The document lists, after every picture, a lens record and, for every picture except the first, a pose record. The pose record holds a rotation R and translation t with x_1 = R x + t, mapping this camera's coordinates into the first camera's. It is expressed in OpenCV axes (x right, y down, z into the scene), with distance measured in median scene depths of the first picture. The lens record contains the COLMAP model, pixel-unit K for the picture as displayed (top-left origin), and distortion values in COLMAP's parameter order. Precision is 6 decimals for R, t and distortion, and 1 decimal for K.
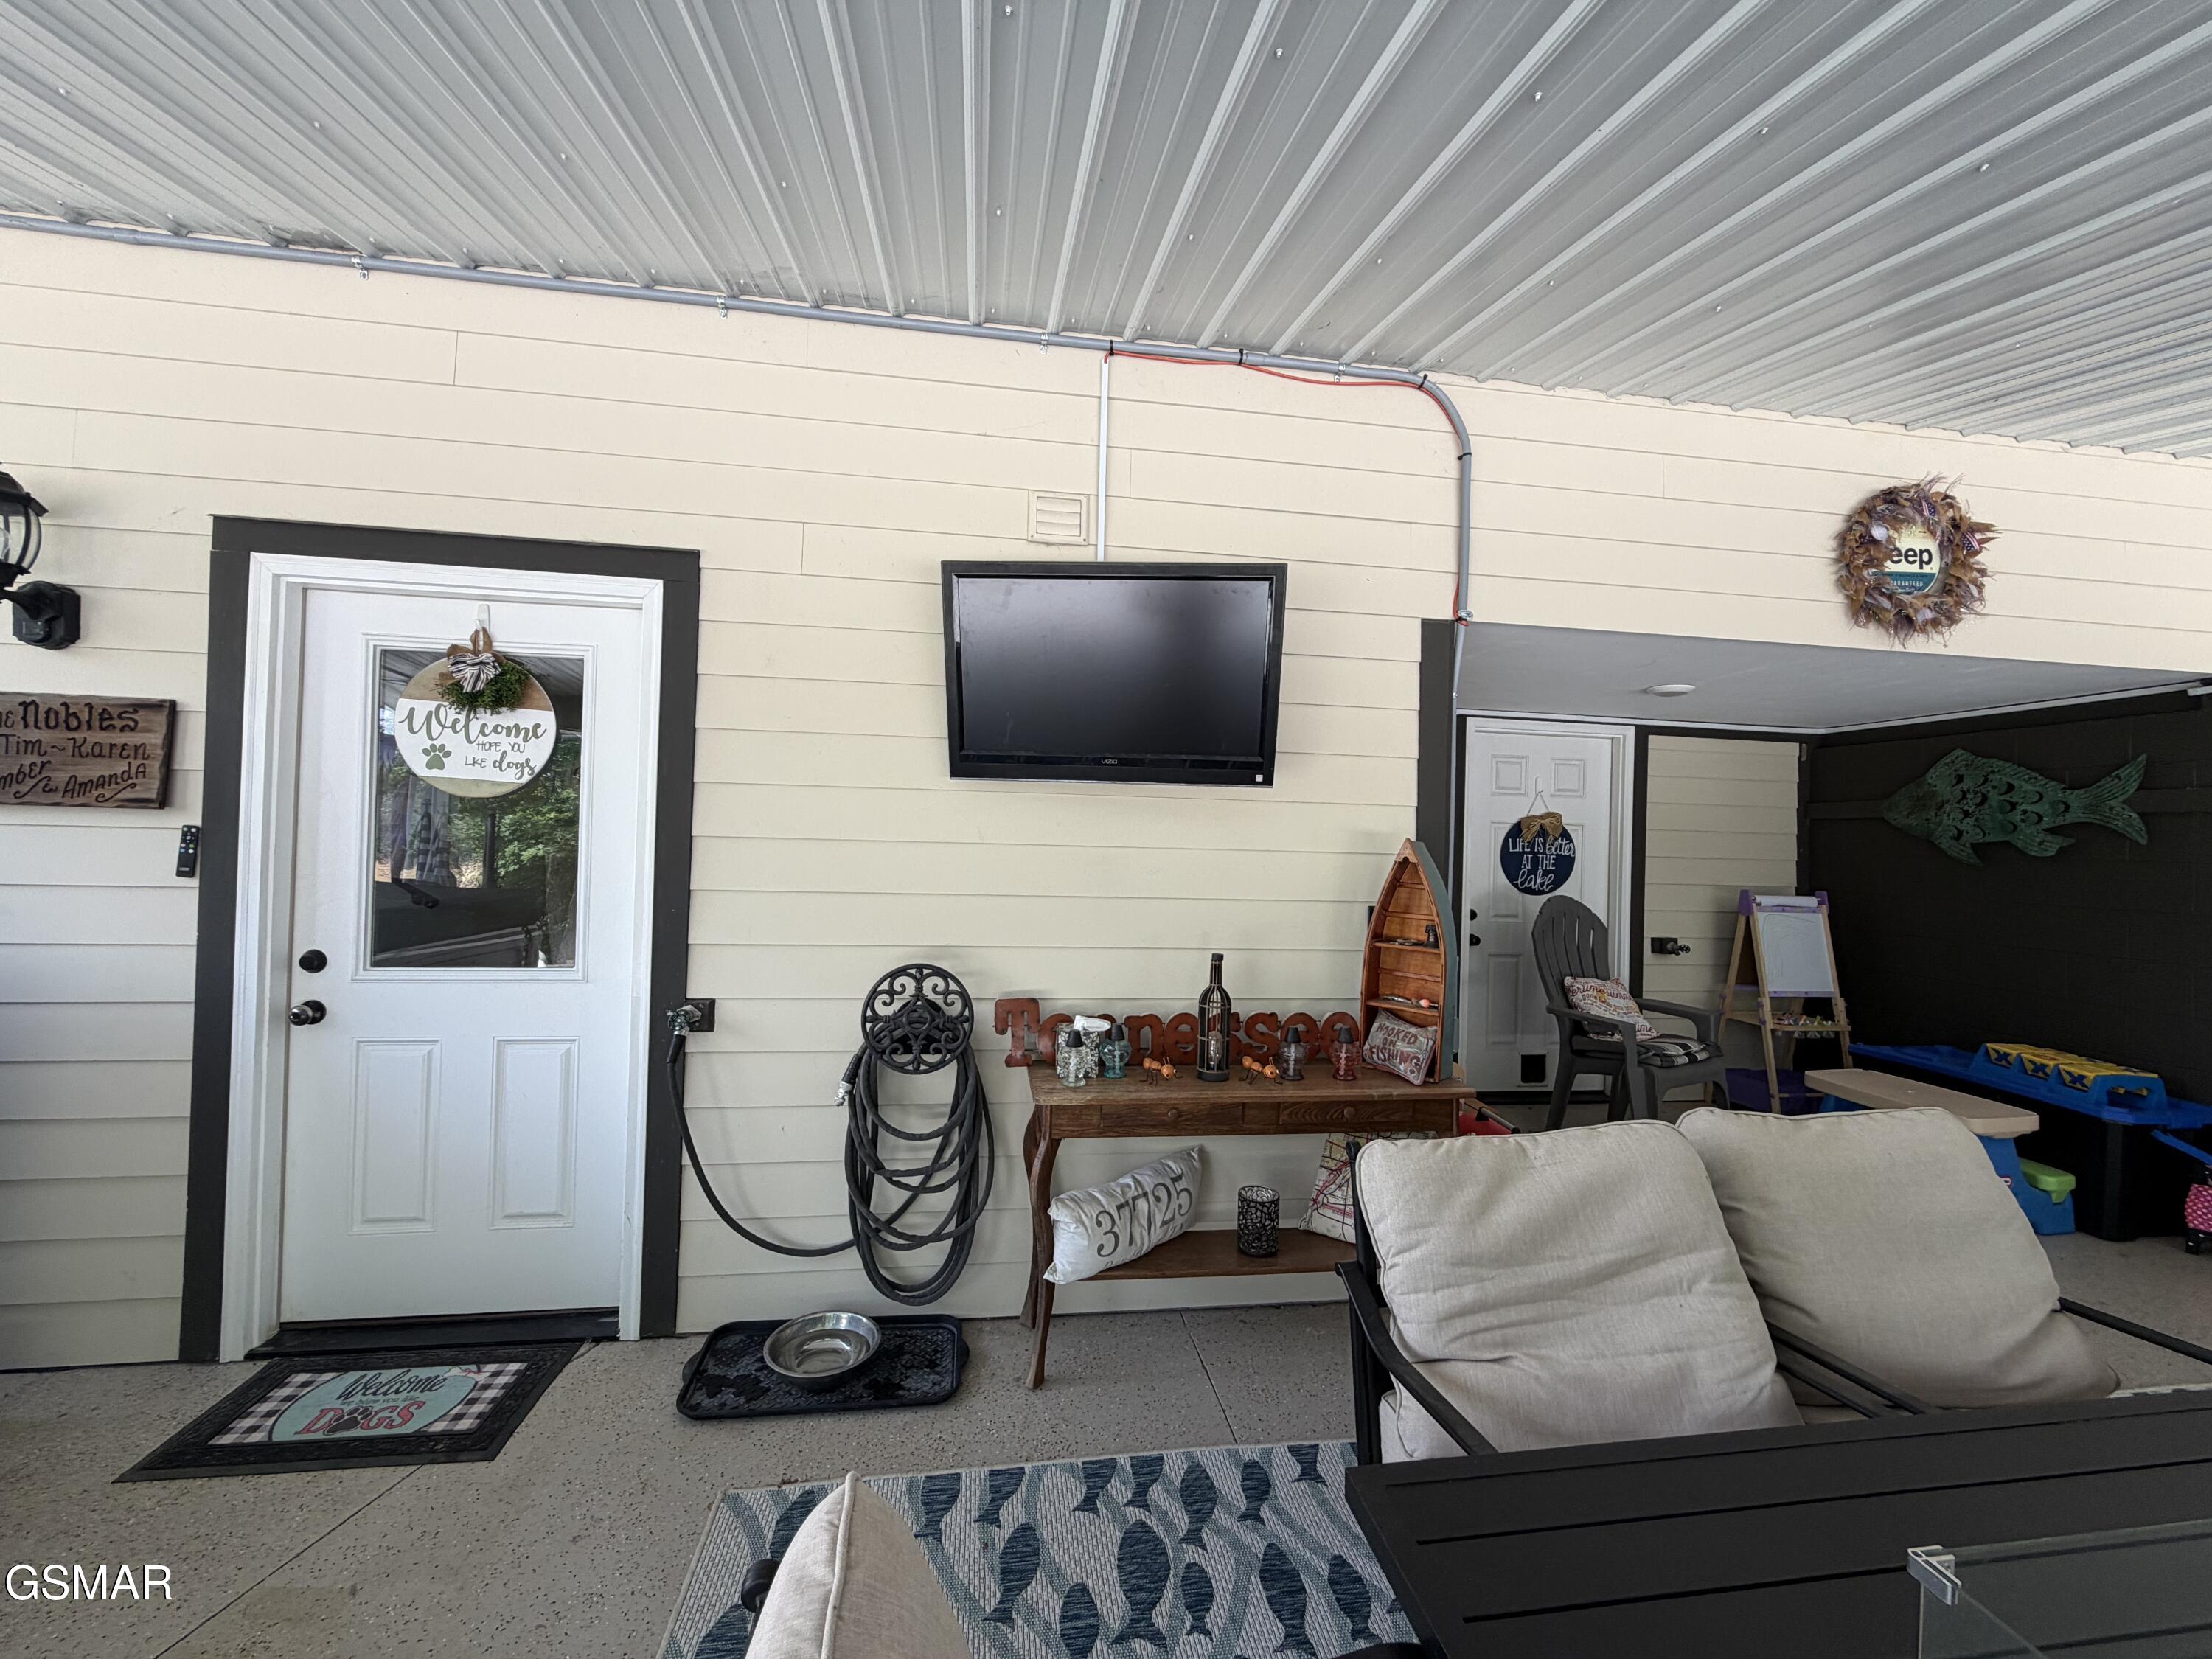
lens RADIAL K [[883.5, 0, 1097.9], [0, 883.5, 832.1], [0, 0, 1]] dist [-0.003130, -0.000506]
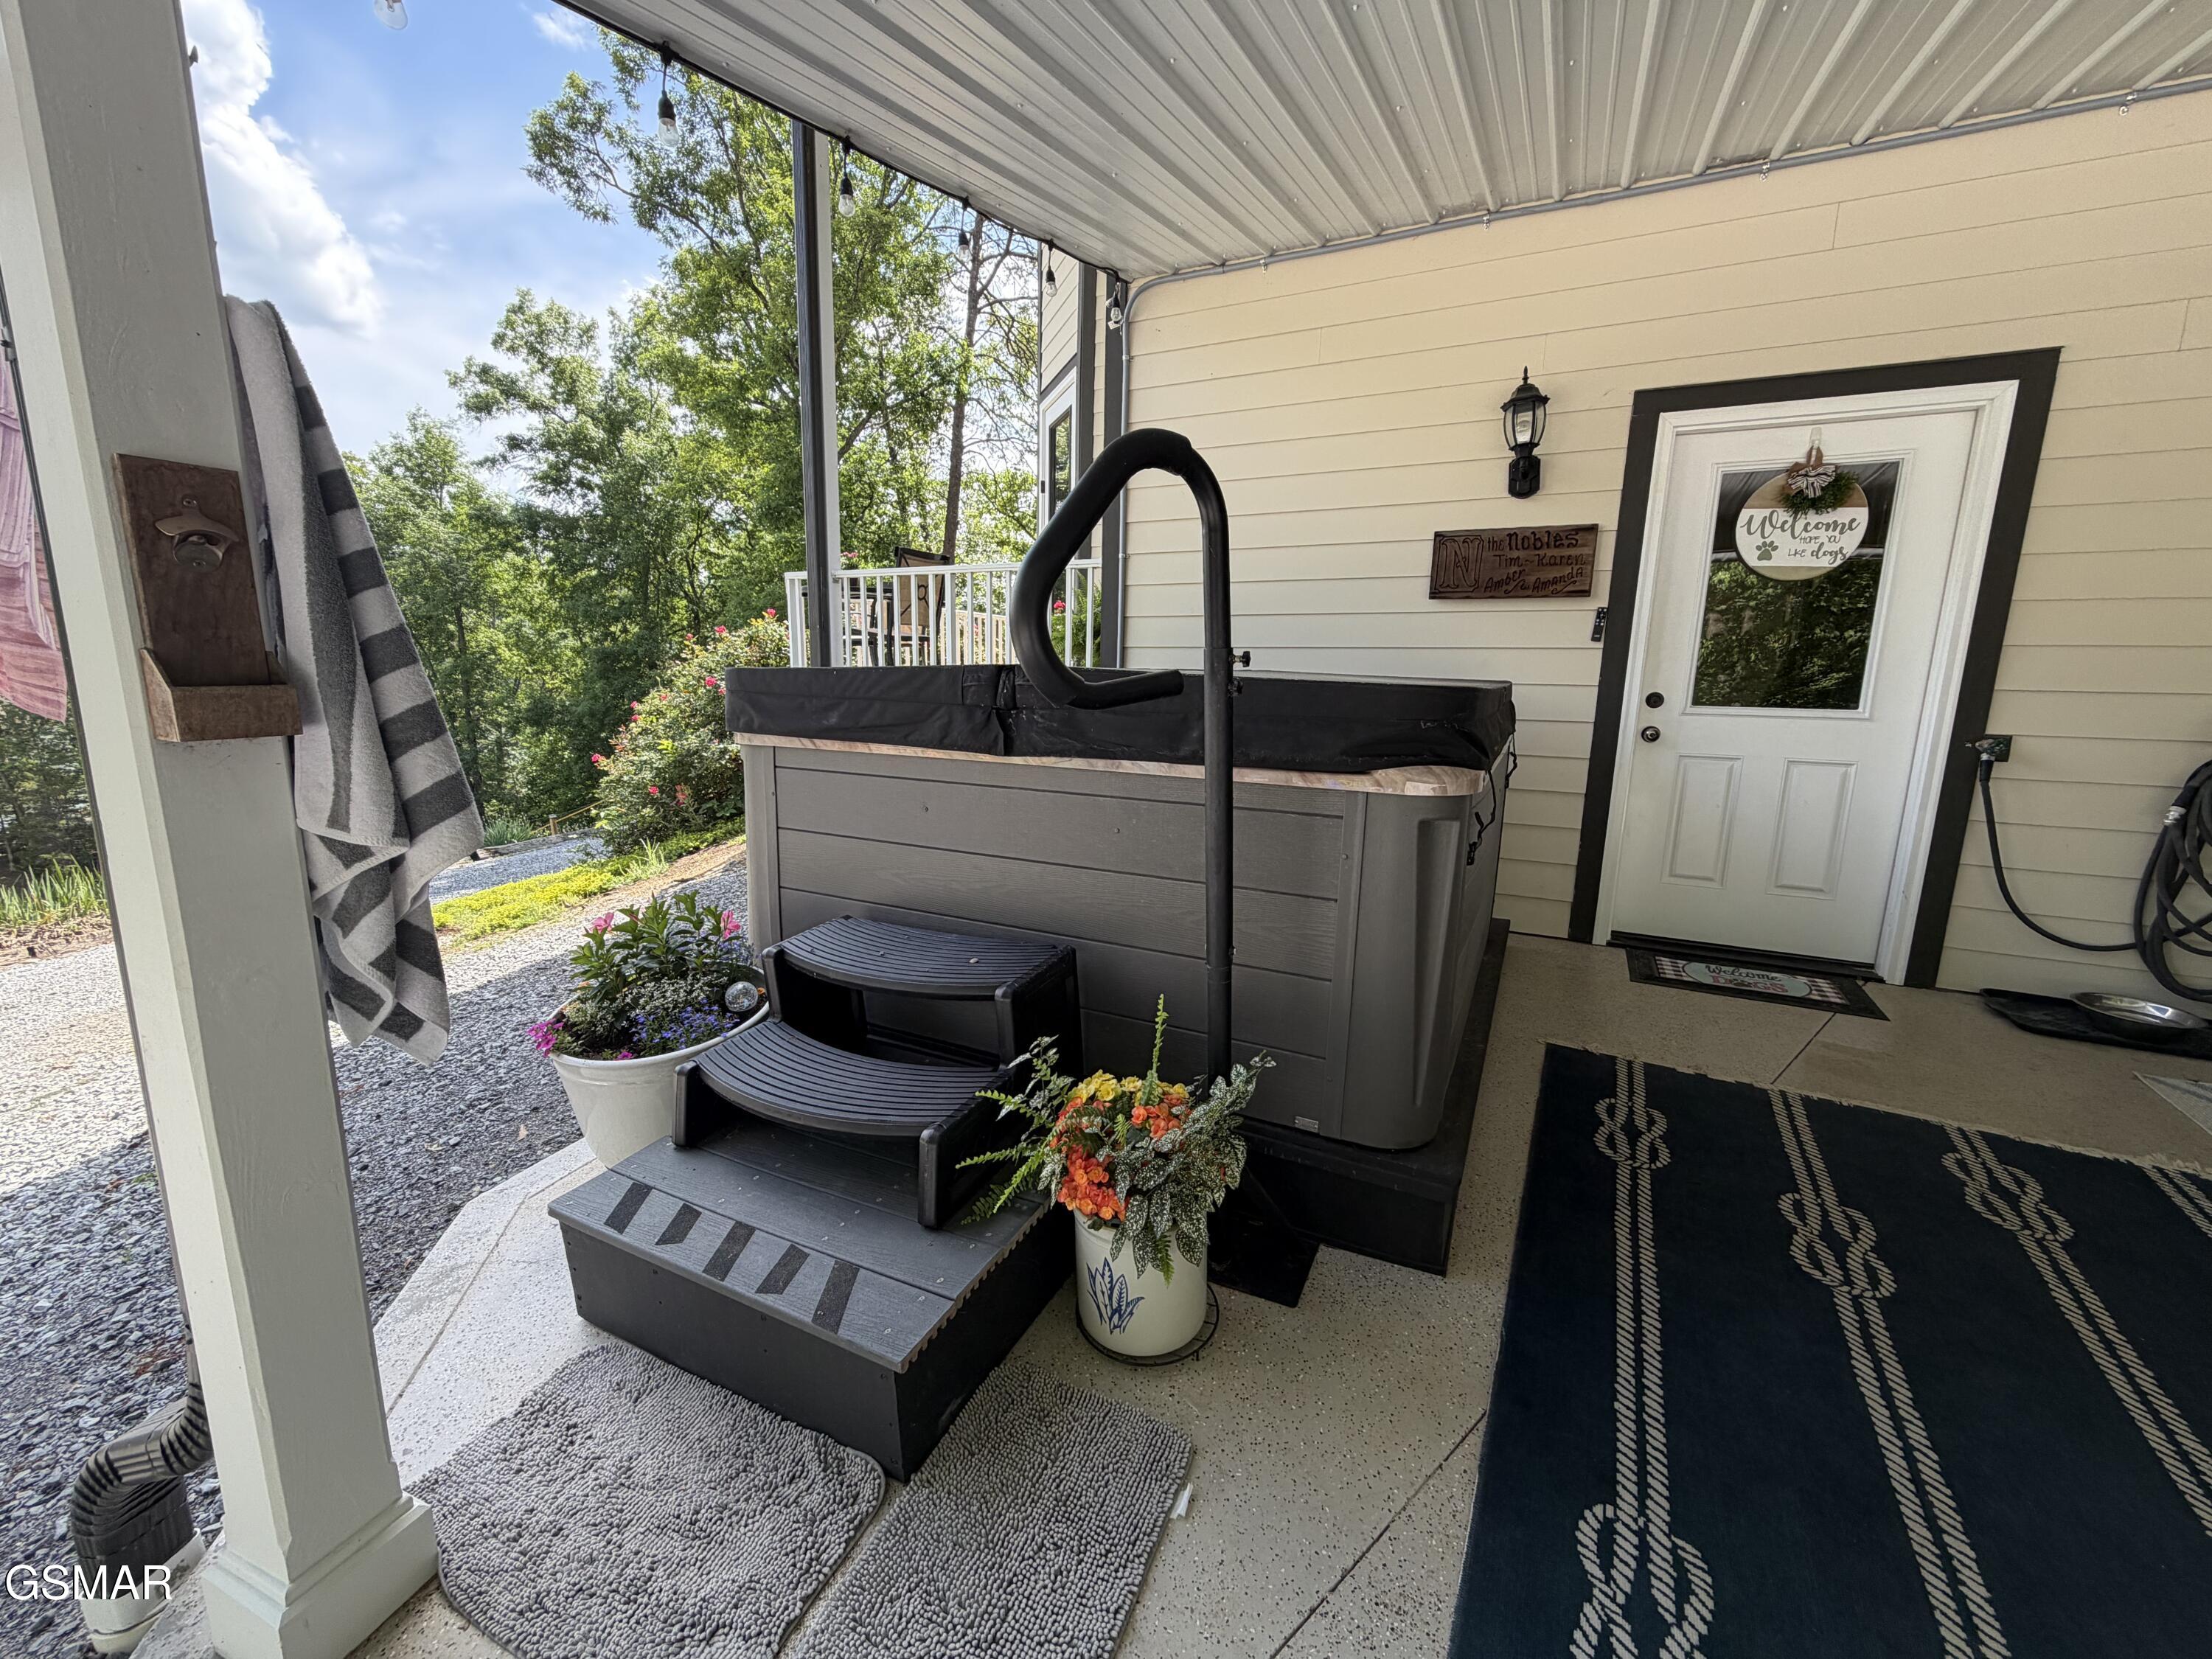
lens RADIAL K [[883.5, 0, 1106.1], [0, 883.5, 833.7], [0, 0, 1]] dist [-0.003130, -0.000506]
pose [[0.808297, 0.093486, -0.581305, -0.737755], [0.006842, 0.985756, 0.168043, 0.109863], [0.588735, -0.139806, 0.796144, -0.751783]]
